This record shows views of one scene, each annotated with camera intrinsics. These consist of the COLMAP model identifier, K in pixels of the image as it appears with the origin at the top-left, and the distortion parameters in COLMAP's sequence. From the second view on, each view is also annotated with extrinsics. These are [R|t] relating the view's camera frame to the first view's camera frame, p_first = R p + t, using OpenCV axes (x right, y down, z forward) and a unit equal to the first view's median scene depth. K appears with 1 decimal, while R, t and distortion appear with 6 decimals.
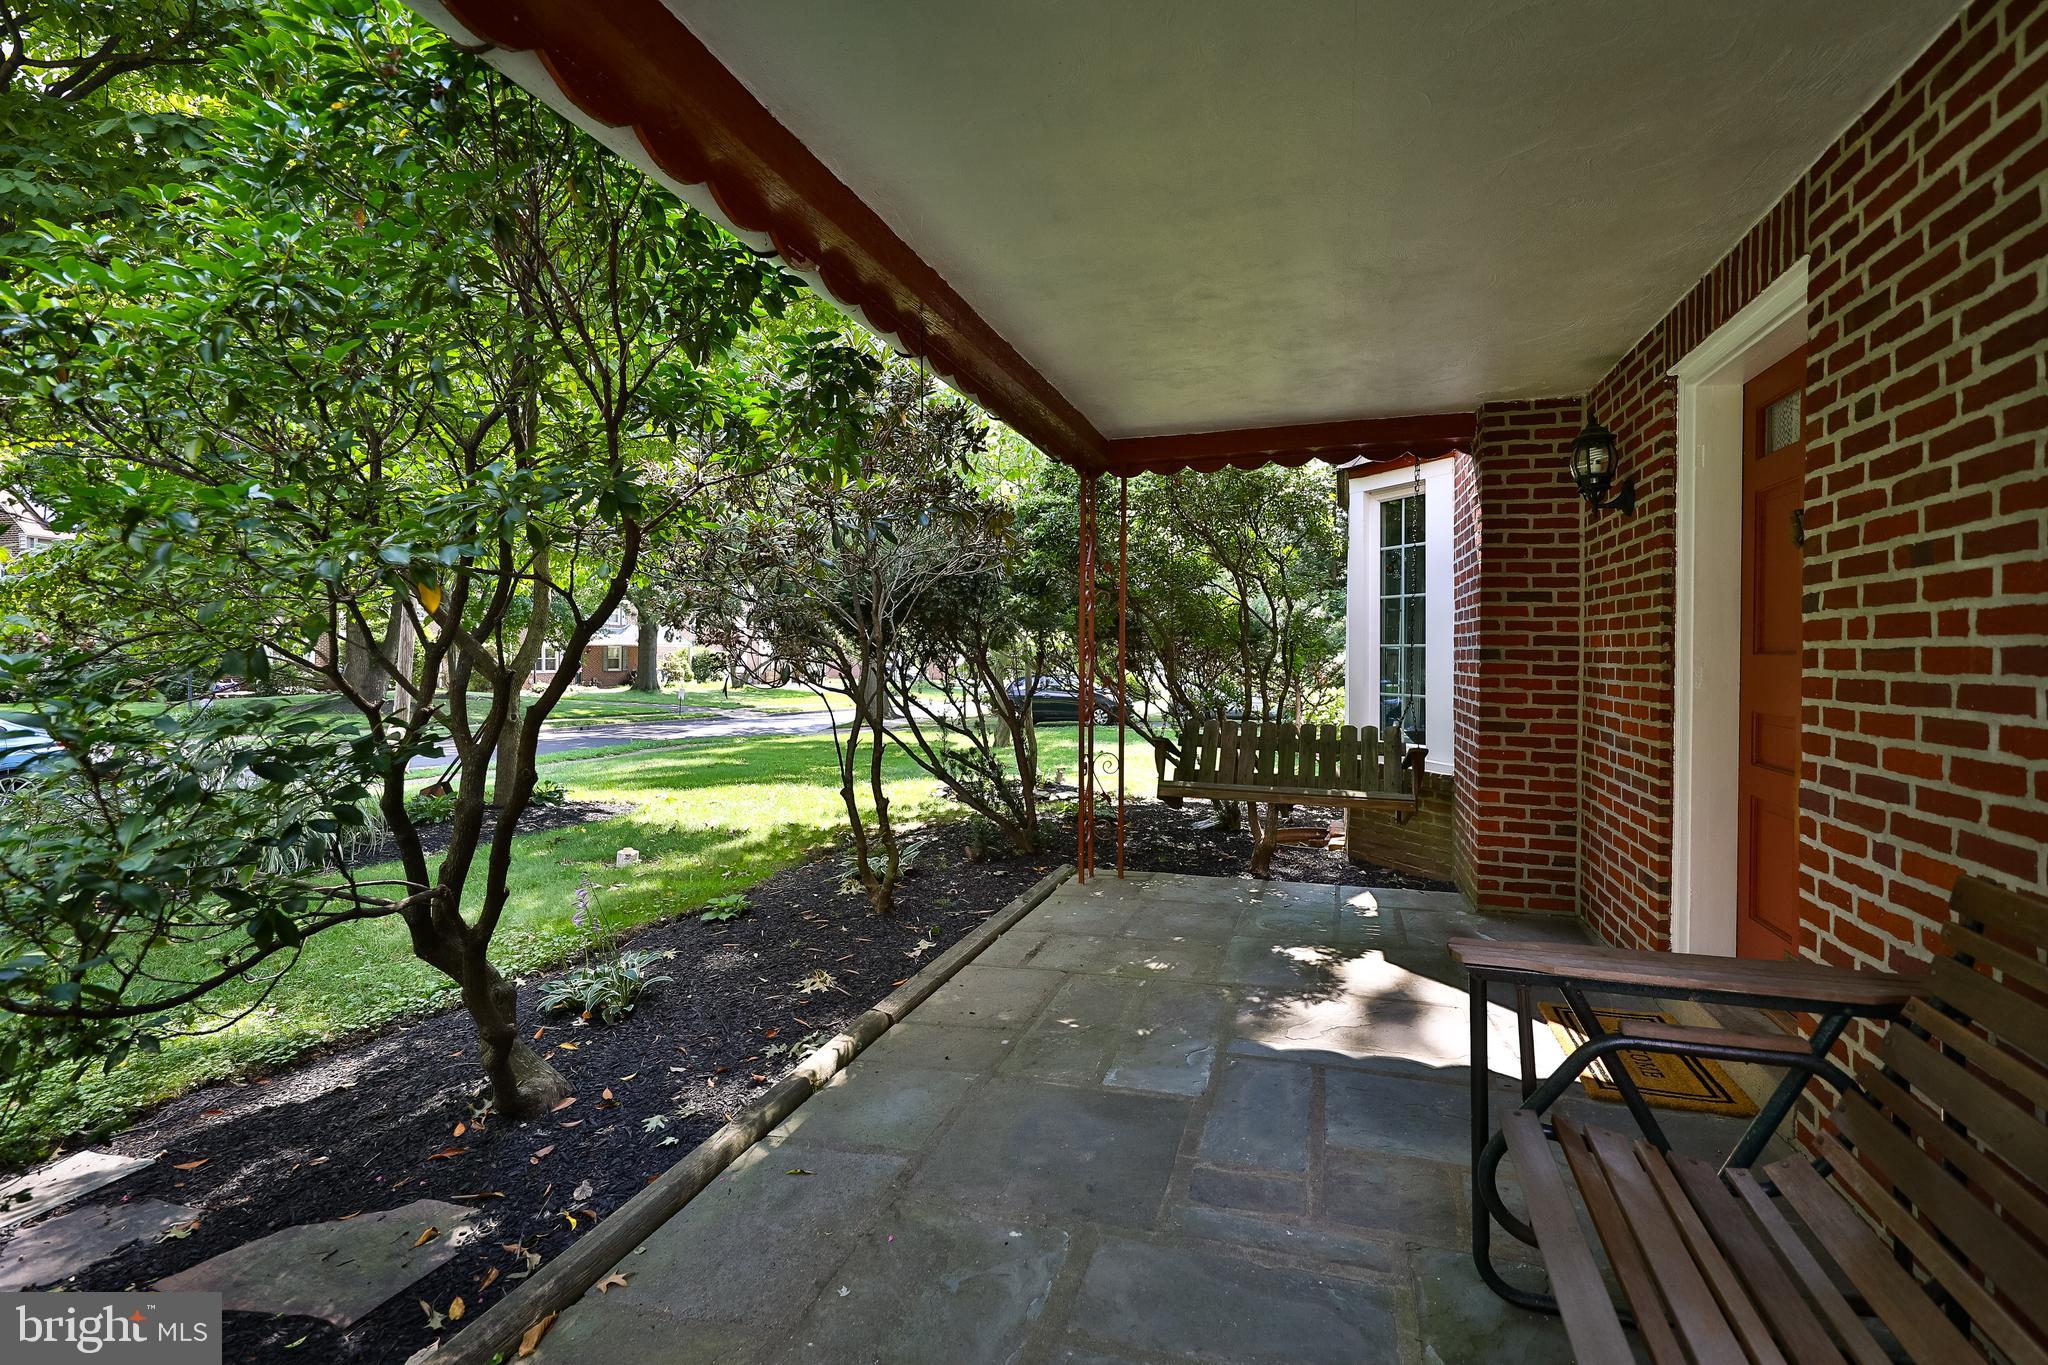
lens RADIAL K [[897.7, 0, 1025.5], [0, 897.7, 666.9], [0, 0, 1]] dist [0.005391, -0.001644]
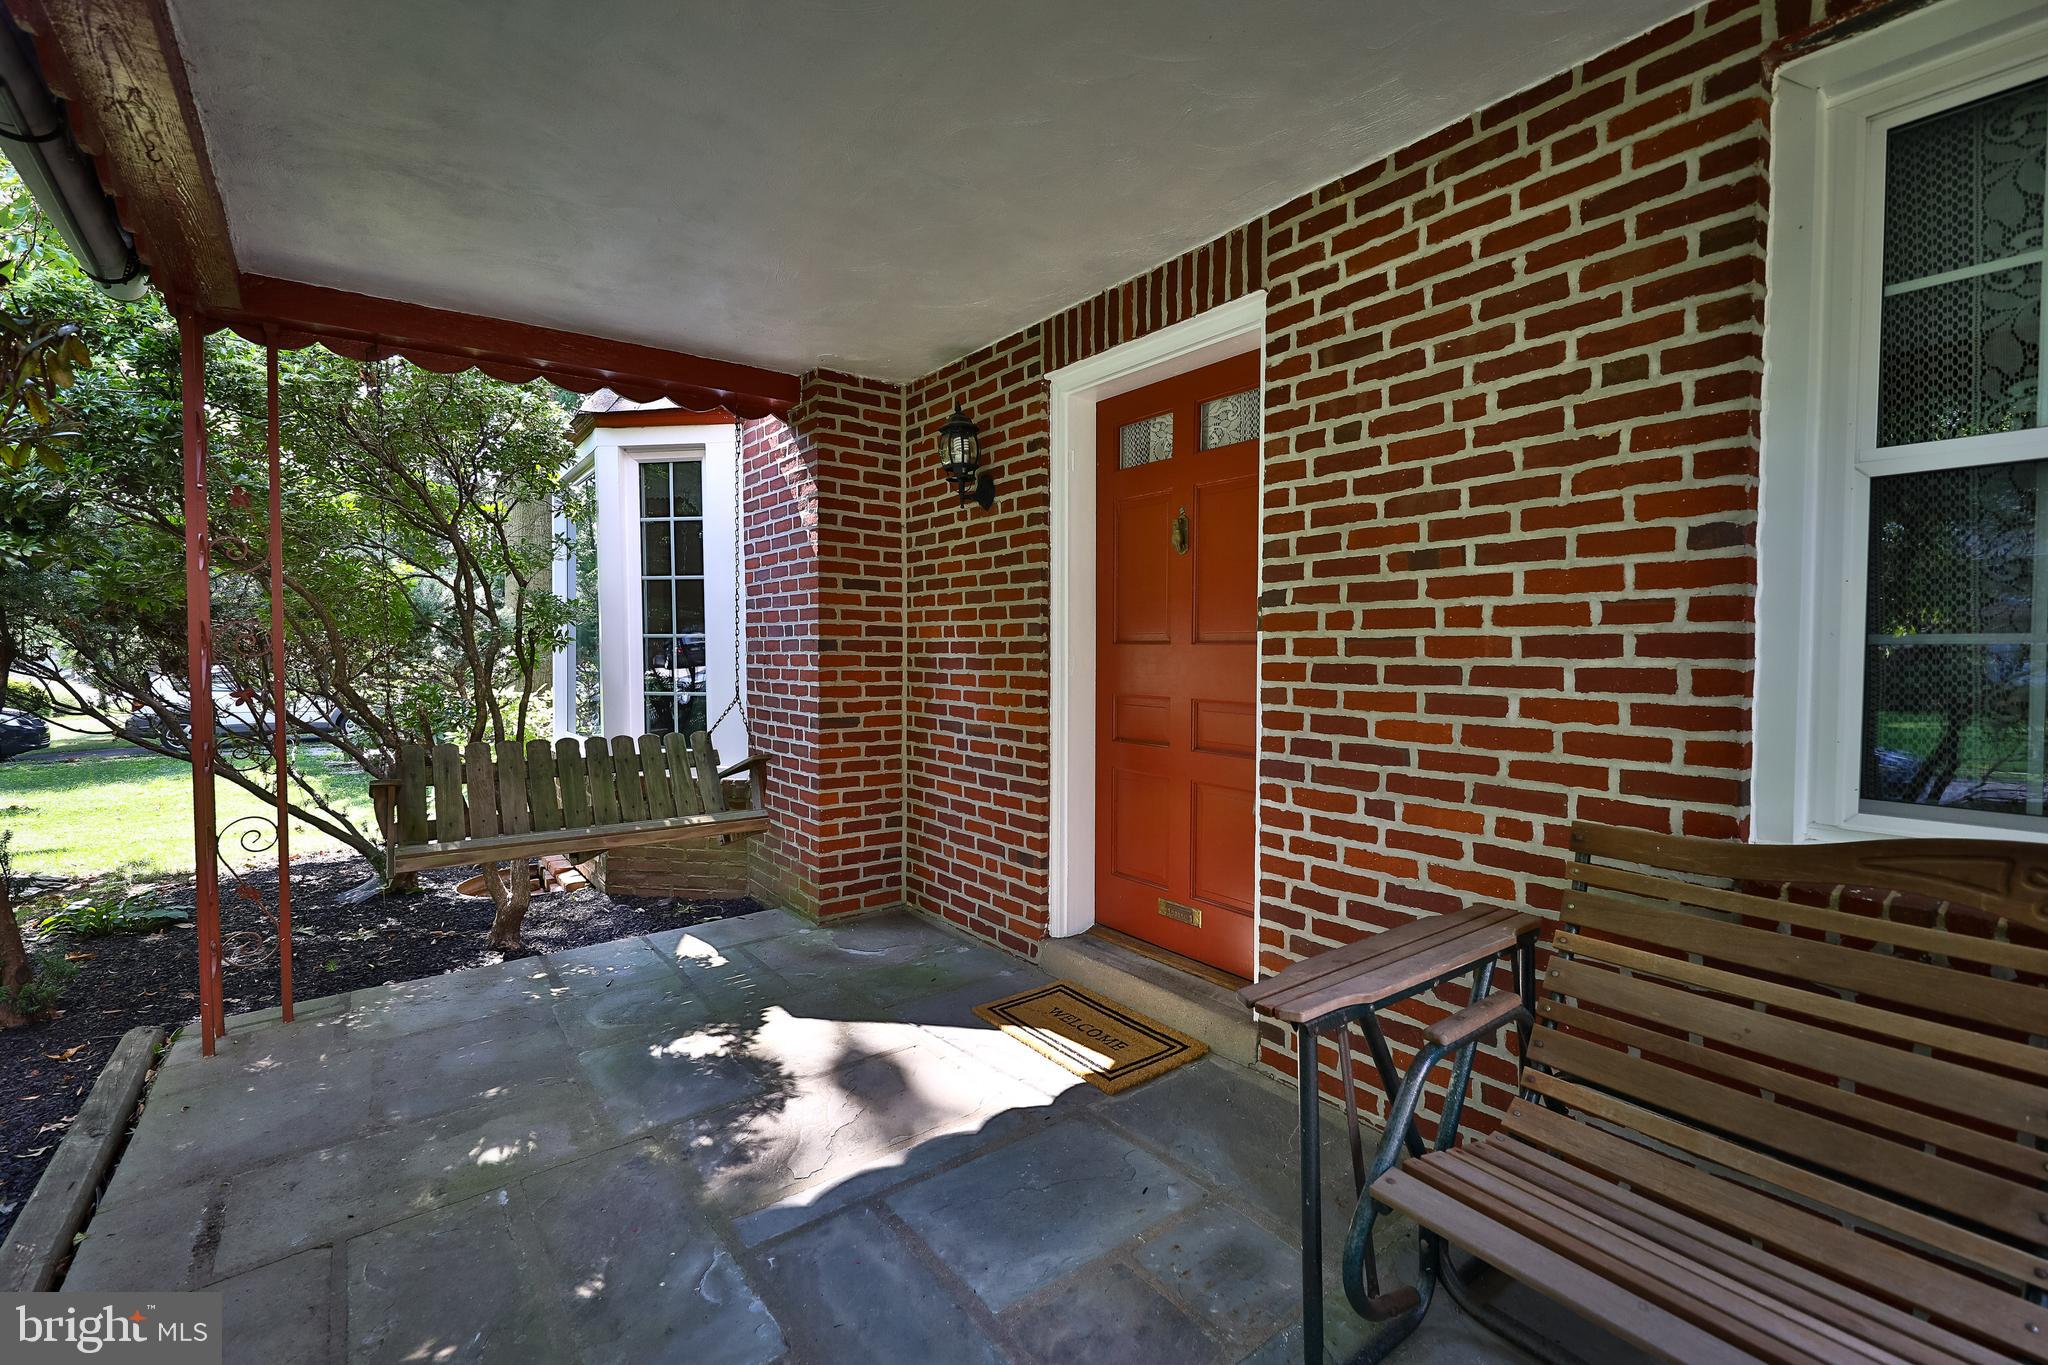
lens RADIAL K [[897.7, 0, 1024.3], [0, 897.7, 682.1], [0, 0, 1]] dist [0.005391, -0.001644]
pose [[0.563379, -0.037921, 0.825328, -0.149976], [0.016927, 0.999266, 0.034358, -0.005240], [-0.826025, -0.005386, 0.563608, 0.361889]]
